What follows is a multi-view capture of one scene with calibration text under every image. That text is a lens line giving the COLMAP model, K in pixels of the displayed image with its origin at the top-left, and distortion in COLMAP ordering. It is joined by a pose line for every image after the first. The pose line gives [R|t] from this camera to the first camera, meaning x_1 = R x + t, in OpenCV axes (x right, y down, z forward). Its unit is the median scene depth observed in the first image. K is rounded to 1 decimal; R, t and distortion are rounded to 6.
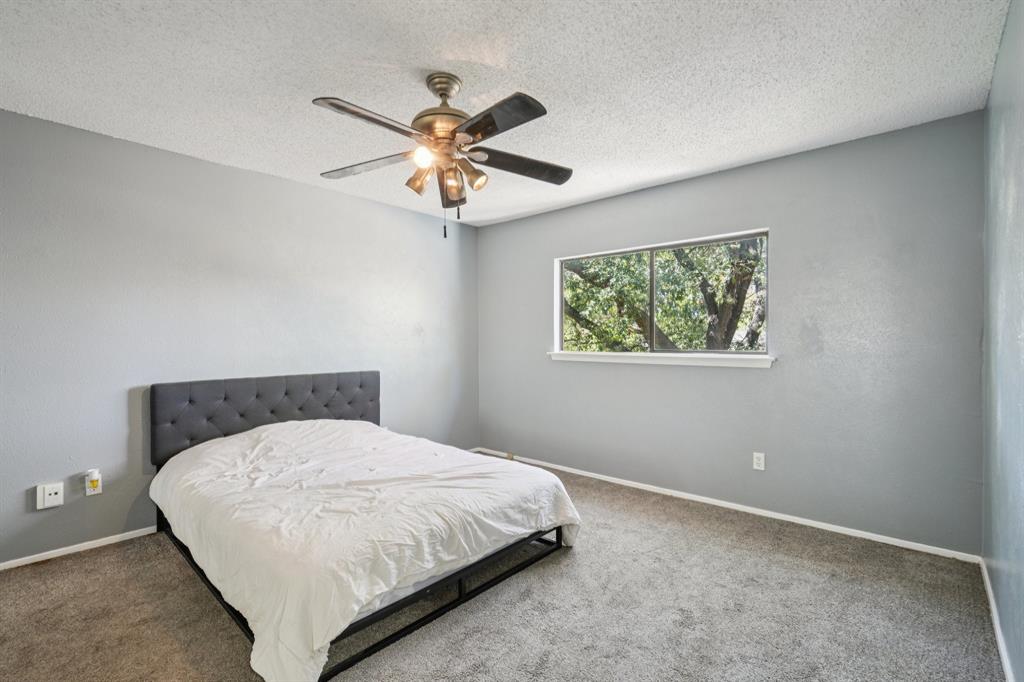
lens RADIAL K [[466.6, 0, 512.0], [0, 466.6, 341.0], [0, 0, 1]] dist [0.000118, -0.000062]
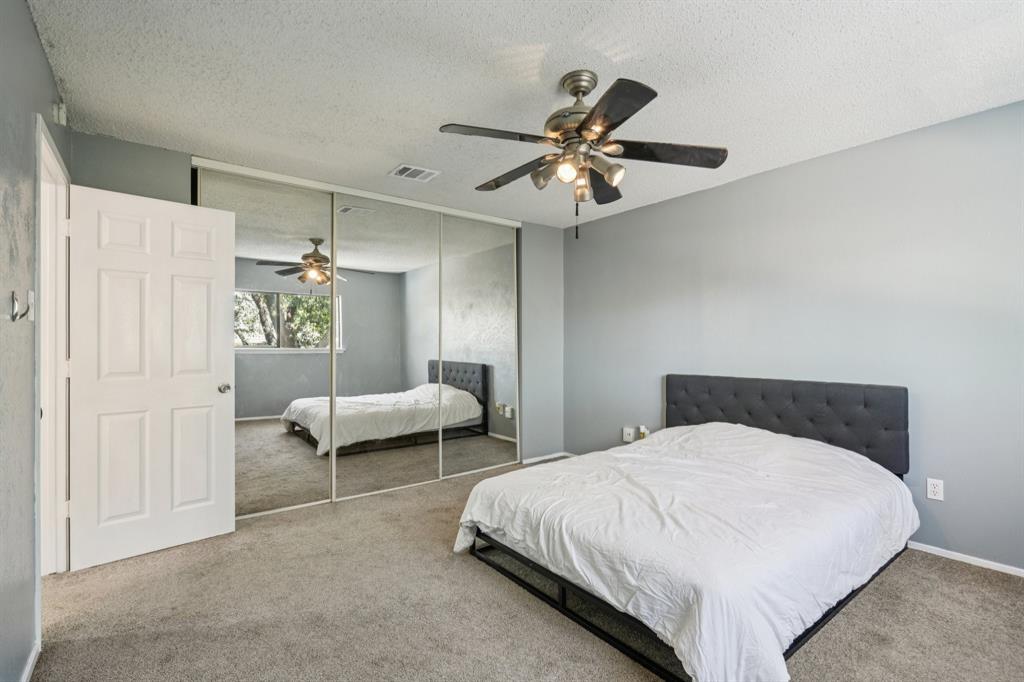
lens RADIAL K [[466.6, 0, 512.0], [0, 466.6, 341.0], [0, 0, 1]] dist [0.000118, -0.000062]
pose [[-0.177227, -0.001881, -0.984168, 0.767611], [0.005861, 0.999978, -0.002967, -0.003994], [0.984153, -0.006294, -0.177212, 0.941205]]
